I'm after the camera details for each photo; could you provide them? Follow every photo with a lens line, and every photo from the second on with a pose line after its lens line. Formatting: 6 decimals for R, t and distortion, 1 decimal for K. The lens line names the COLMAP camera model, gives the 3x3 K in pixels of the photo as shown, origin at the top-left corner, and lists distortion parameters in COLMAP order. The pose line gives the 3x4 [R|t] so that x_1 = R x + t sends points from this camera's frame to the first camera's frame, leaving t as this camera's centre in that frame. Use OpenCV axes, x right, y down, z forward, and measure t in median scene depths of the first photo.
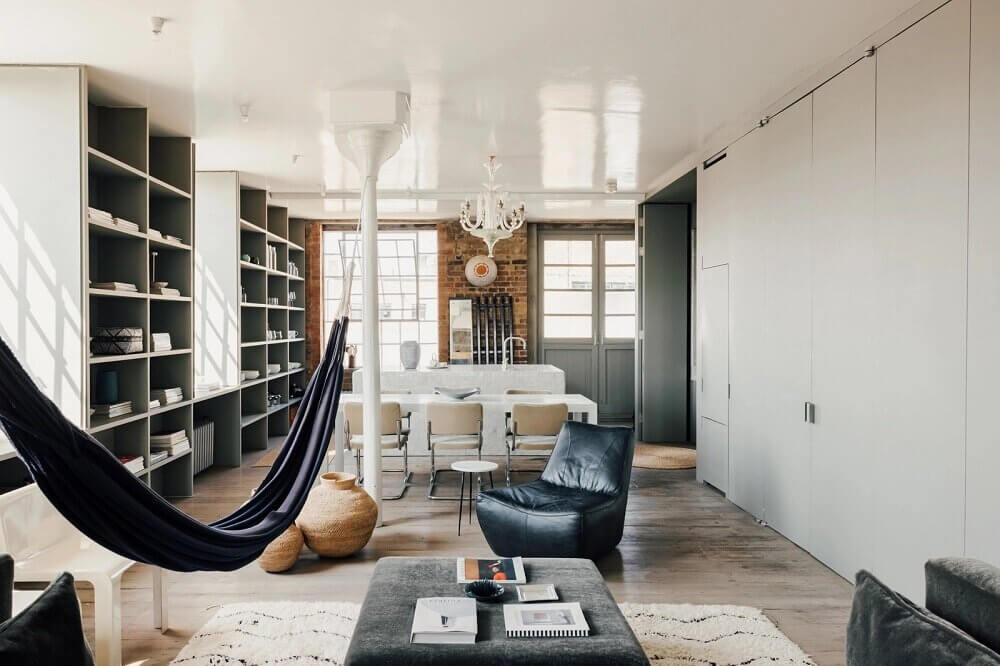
lens RADIAL K [[721.1, 0, 500.0], [0, 721.1, 333.0], [0, 0, 1]] dist [-0.002722, -0.000855]
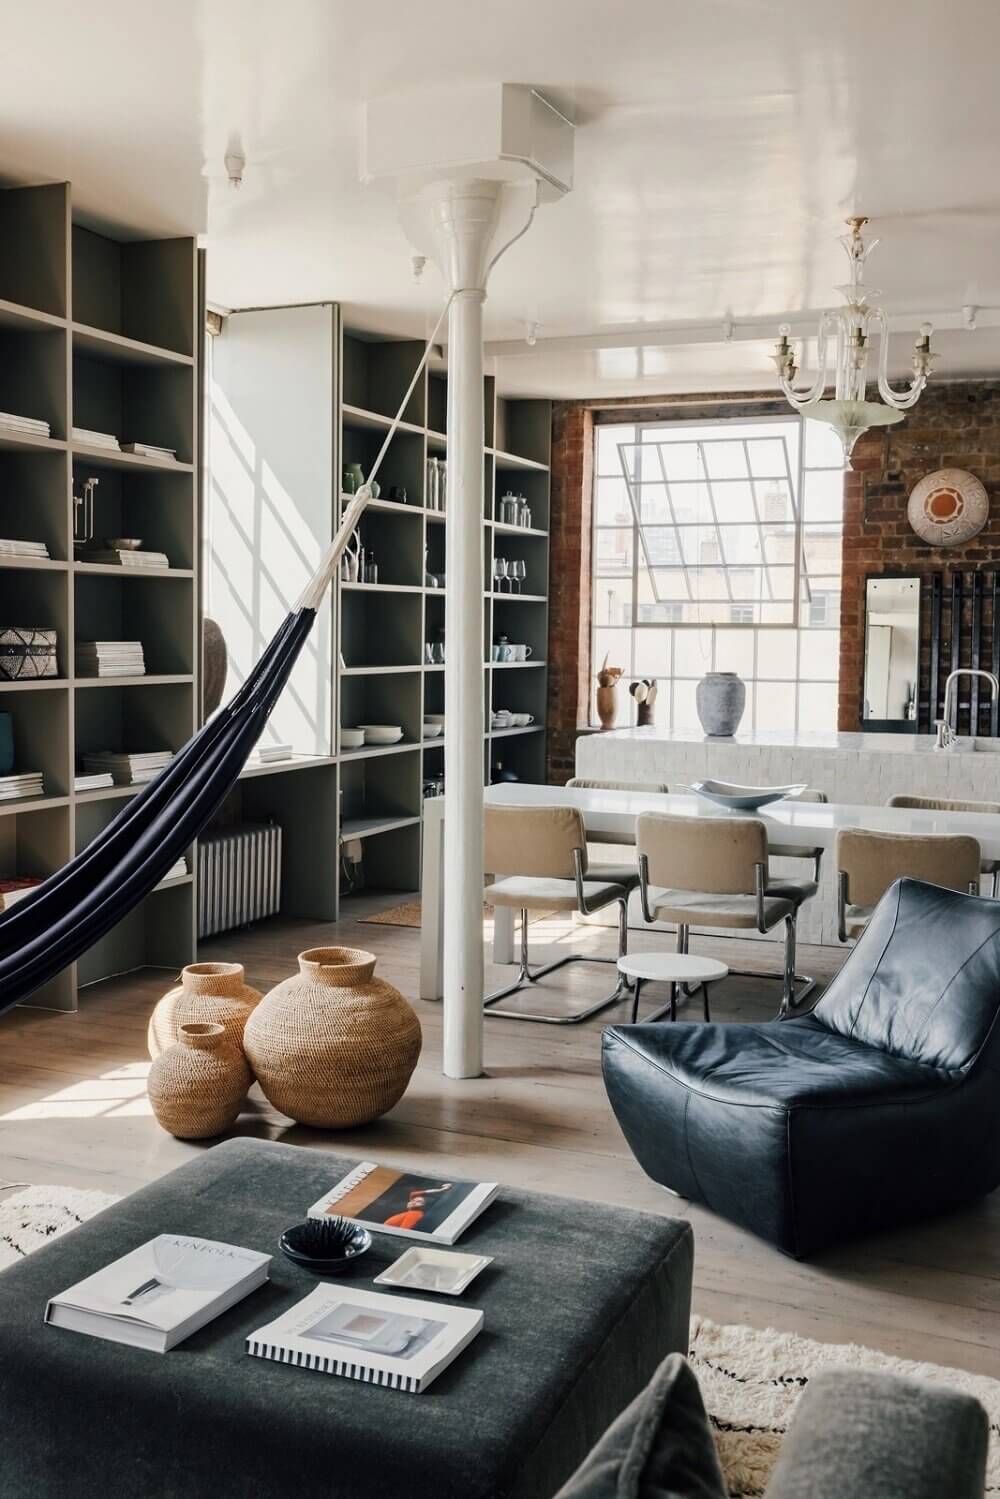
lens RADIAL K [[1594.6, 0, 498.4], [0, 1594.6, 769.6], [0, 0, 1]] dist [0.004105, -0.011011]
pose [[0.904406, 0.050855, -0.423631, 0.138683], [-0.021168, 0.996997, 0.074493, 0.000553], [0.426147, -0.058405, 0.902767, 0.060193]]
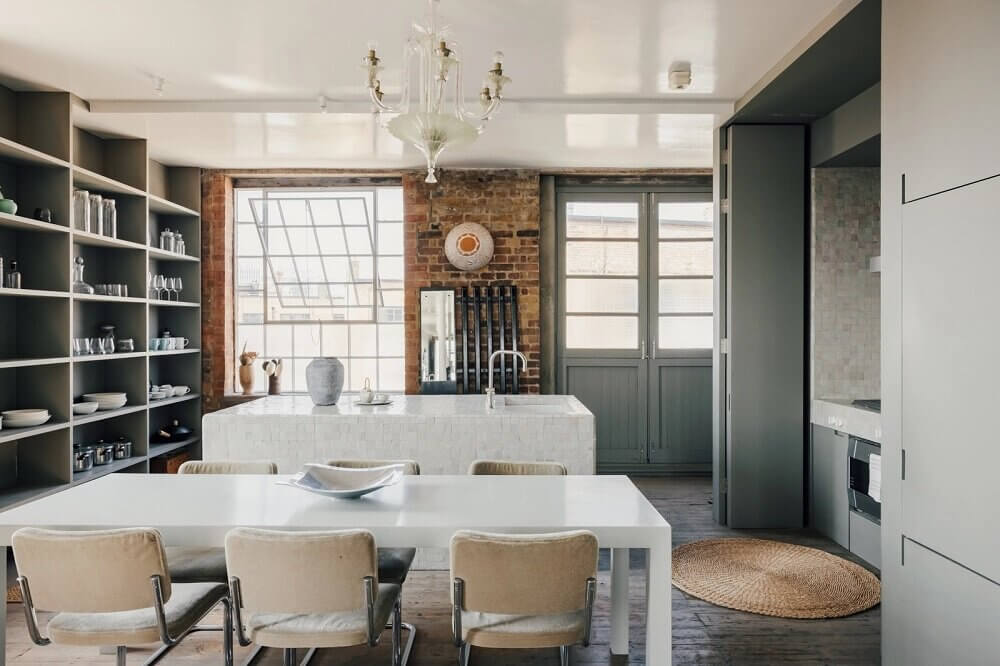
lens RADIAL K [[681.5, 0, 510.4], [0, 681.5, 332.2], [0, 0, 1]] dist [0.002263, -0.000633]
pose [[0.999060, 0.001012, -0.043342, 0.039257], [-0.001321, 0.999974, -0.007106, -0.004059], [0.043333, 0.007156, 0.999035, 0.391581]]
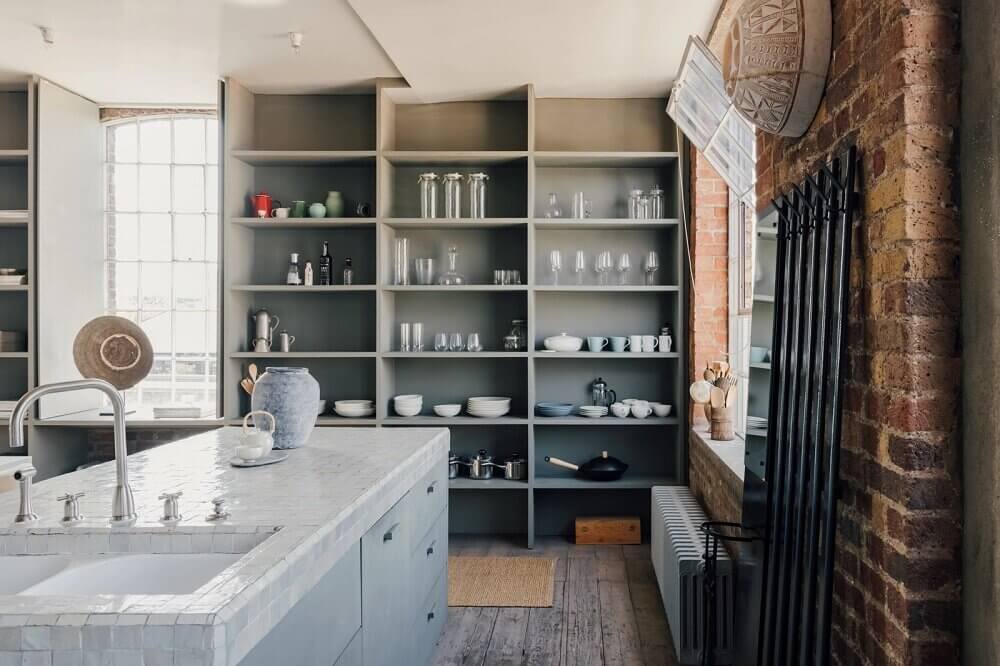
lens RADIAL K [[742.5, 0, 499.9], [0, 742.5, 315.2], [0, 0, 1]] dist [-0.002013, 0.002251]
pose [[-0.057072, -0.004668, -0.998359, 0.192688], [-0.013271, 0.999904, -0.003916, -0.012834], [0.998282, 0.013025, -0.057128, 0.914370]]
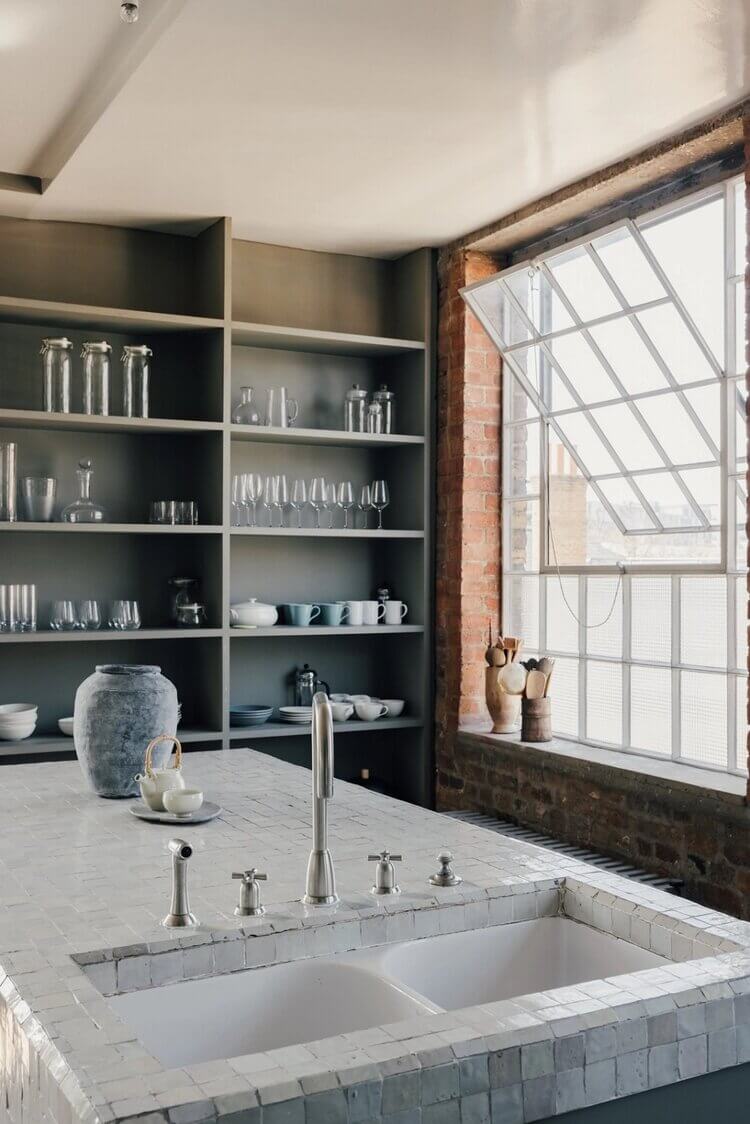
lens RADIAL K [[1195.7, 0, 373.8], [0, 1195.7, 577.1], [0, 0, 1]] dist [0.004105, -0.011011]
pose [[0.419507, 0.009031, -0.907707, 0.195497], [-0.015175, 0.999881, 0.002934, -0.015313], [0.907625, 0.012543, 0.419594, 0.760633]]
